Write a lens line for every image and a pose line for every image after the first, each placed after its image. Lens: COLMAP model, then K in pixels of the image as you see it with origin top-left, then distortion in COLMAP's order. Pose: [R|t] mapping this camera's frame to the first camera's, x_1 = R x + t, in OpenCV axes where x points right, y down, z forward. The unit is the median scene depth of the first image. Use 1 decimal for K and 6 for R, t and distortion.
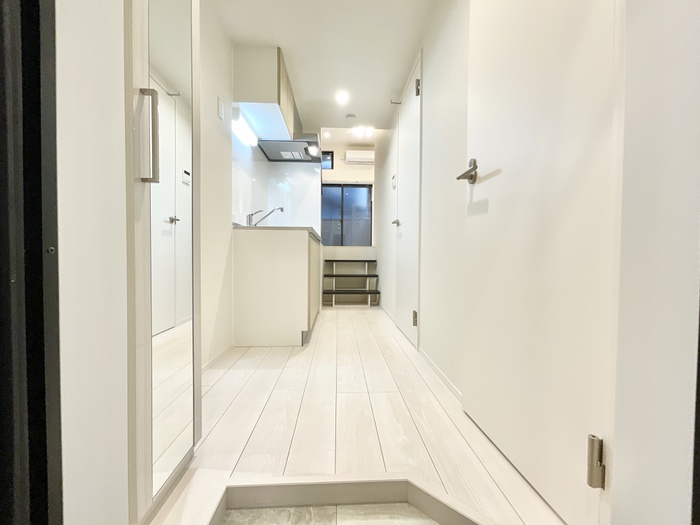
lens RADIAL K [[281.3, 0, 348.7], [0, 281.3, 262.6], [0, 0, 1]] dist [-0.006413, 0.001076]
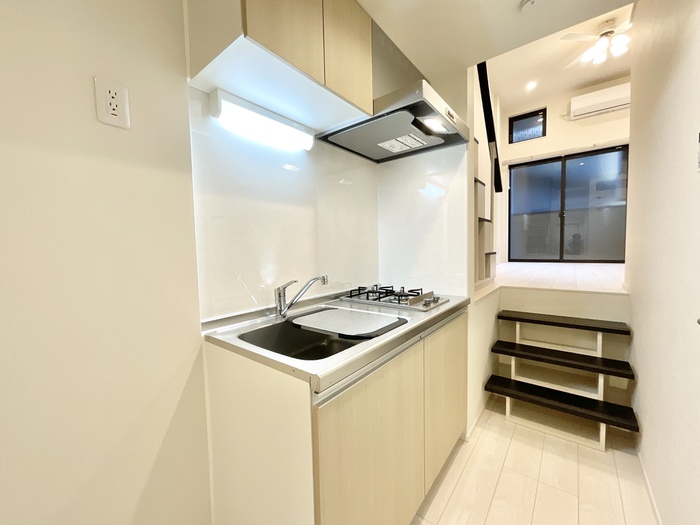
lens RADIAL K [[281.3, 0, 343.8], [0, 281.3, 262.7], [0, 0, 1]] dist [-0.006413, 0.001076]
pose [[0.750198, 0.013131, -0.661083, 0.055477], [0.012094, 0.999363, 0.033574, -0.145527], [0.661103, -0.033182, 0.749561, 0.426384]]
